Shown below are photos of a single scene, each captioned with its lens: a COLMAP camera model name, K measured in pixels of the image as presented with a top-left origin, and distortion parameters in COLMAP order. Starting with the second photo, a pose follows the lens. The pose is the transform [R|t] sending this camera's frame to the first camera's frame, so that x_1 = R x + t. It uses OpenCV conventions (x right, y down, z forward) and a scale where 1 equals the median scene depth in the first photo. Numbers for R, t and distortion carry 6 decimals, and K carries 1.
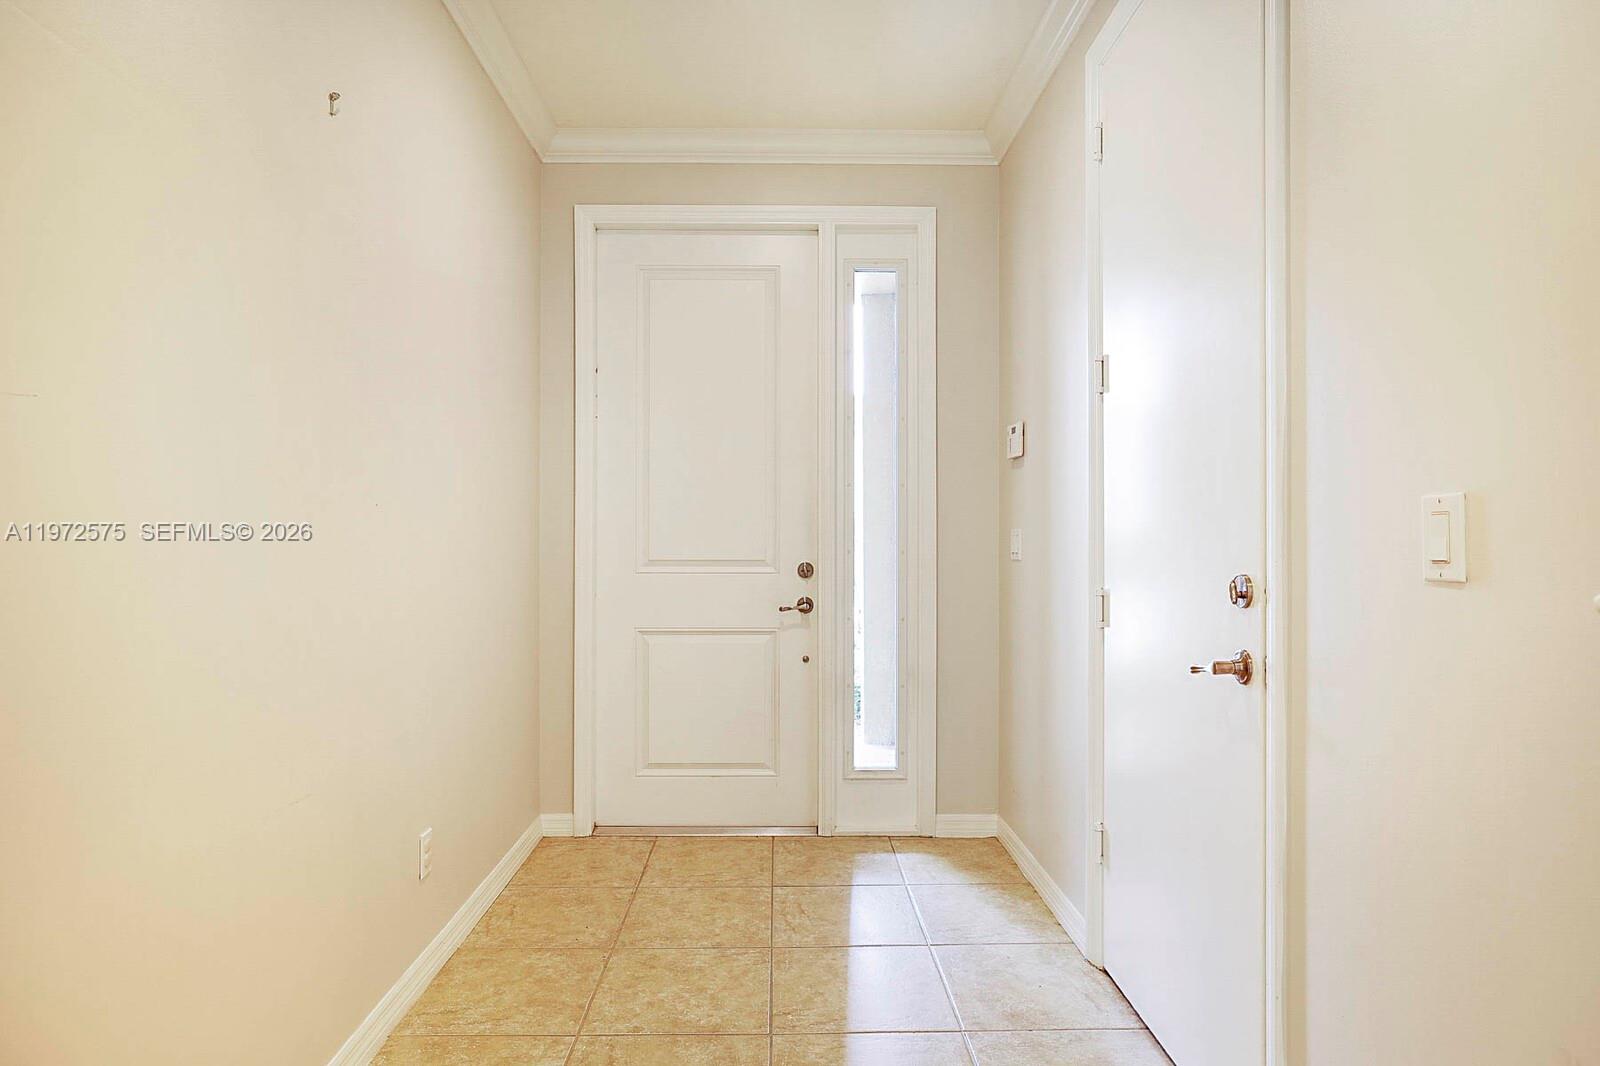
lens RADIAL K [[901.5, 0, 800.8], [0, 901.5, 535.1], [0, 0, 1]] dist [-0.003704, 0.000864]
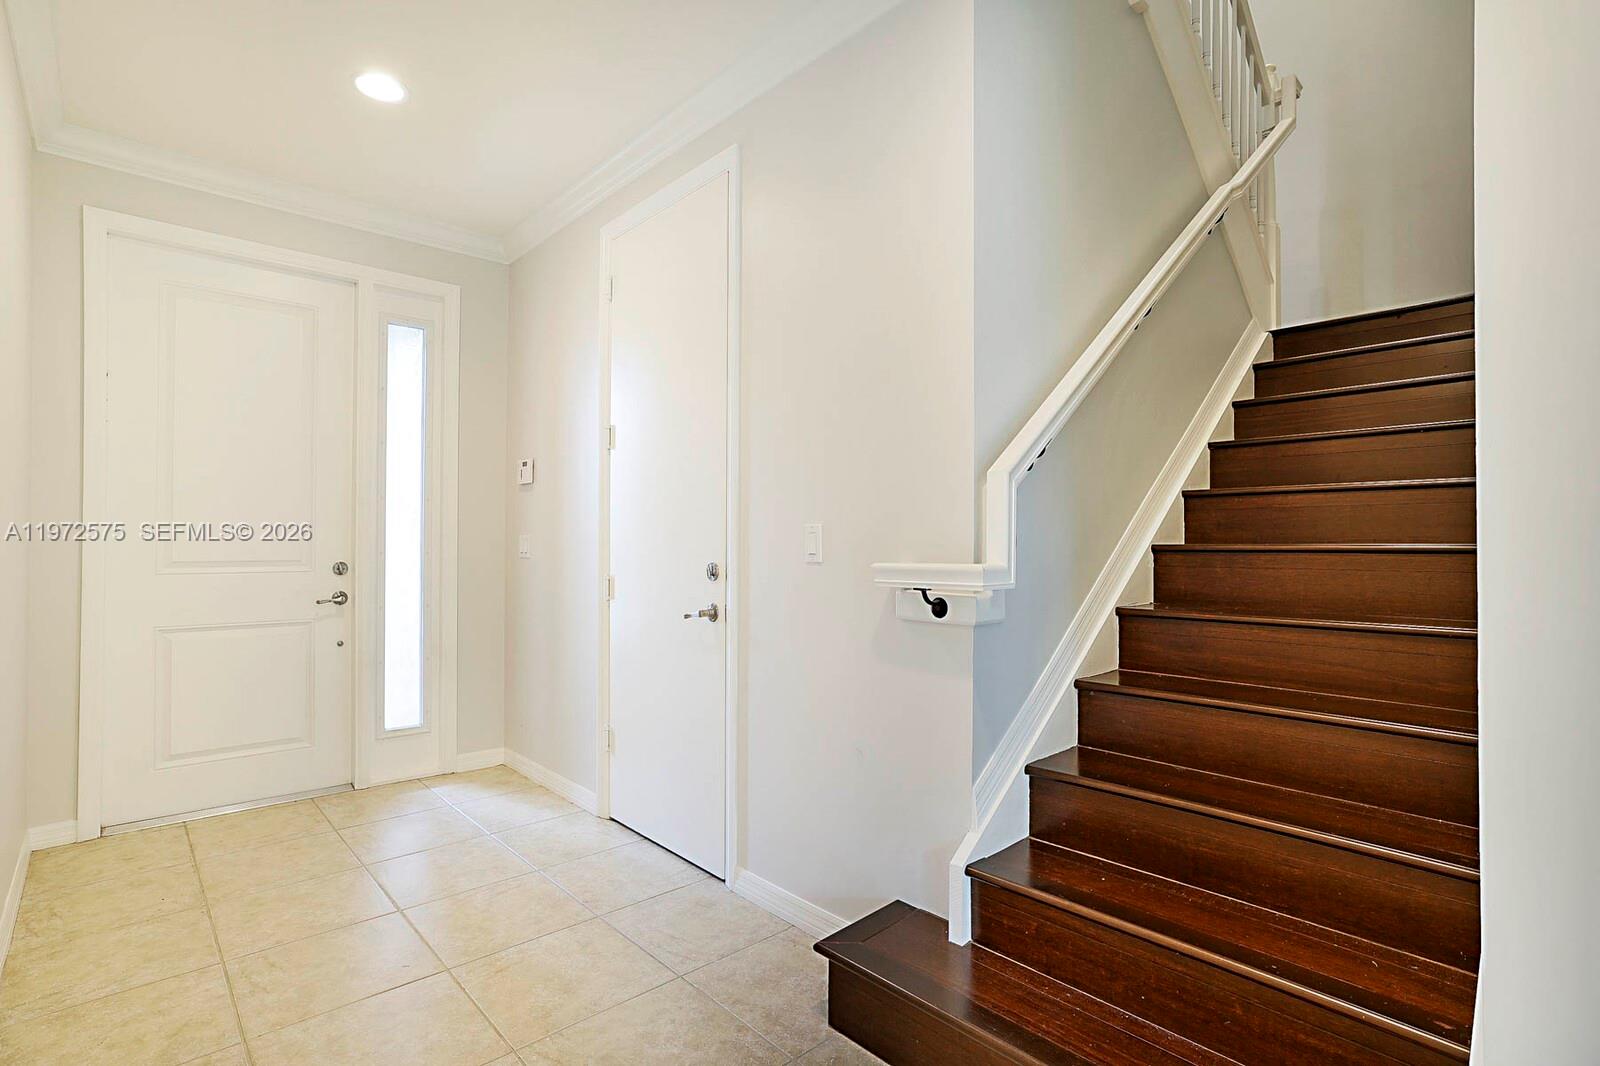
lens RADIAL K [[769.3, 0, 797.8], [0, 769.3, 540.1], [0, 0, 1]] dist [0.001210, 0.000894]
pose [[0.753247, 0.004379, 0.657723, -0.217942], [-0.006129, 0.999981, 0.000361, -0.002277], [-0.657709, -0.004303, 0.753260, -0.160445]]
